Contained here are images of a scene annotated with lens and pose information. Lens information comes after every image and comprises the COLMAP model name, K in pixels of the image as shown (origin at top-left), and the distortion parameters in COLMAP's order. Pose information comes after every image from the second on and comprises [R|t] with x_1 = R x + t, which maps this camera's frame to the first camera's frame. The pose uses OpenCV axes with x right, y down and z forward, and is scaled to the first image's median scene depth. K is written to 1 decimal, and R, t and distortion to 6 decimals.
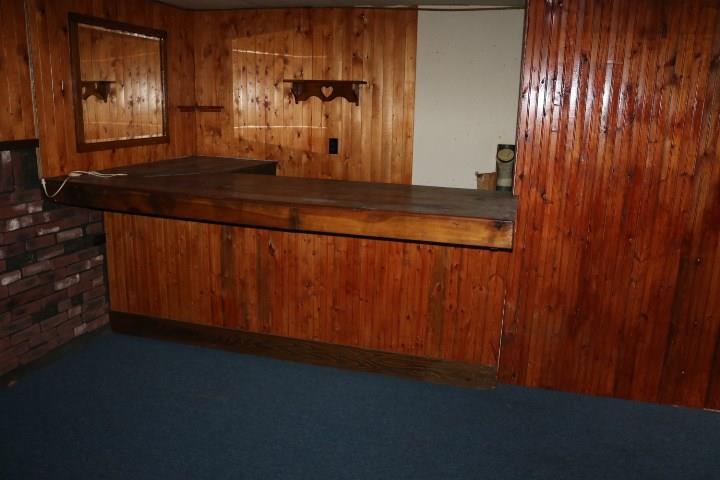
lens RADIAL K [[584.2, 0, 359.7], [0, 584.2, 261.9], [0, 0, 1]] dist [-0.097605, 0.016463]
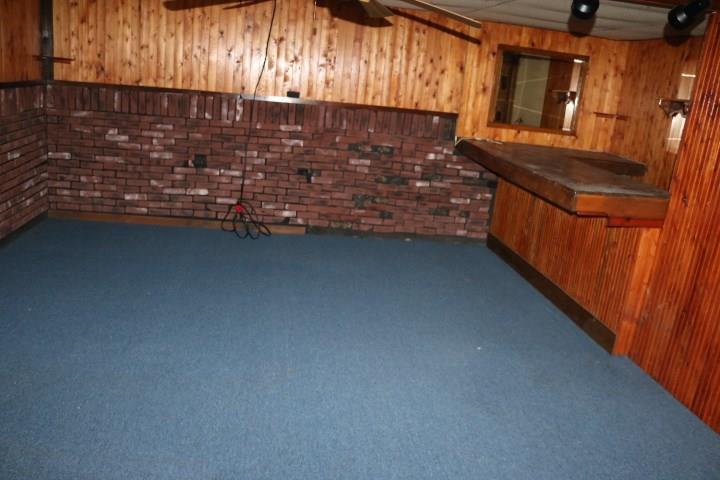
lens RADIAL K [[584.2, 0, 359.7], [0, 584.2, 261.9], [0, 0, 1]] dist [-0.097605, 0.016463]
pose [[0.397014, 0.289444, -0.870978, 0.934208], [-0.324732, 0.931887, 0.161664, 0.022159], [0.858446, 0.218652, 0.463964, -0.015681]]
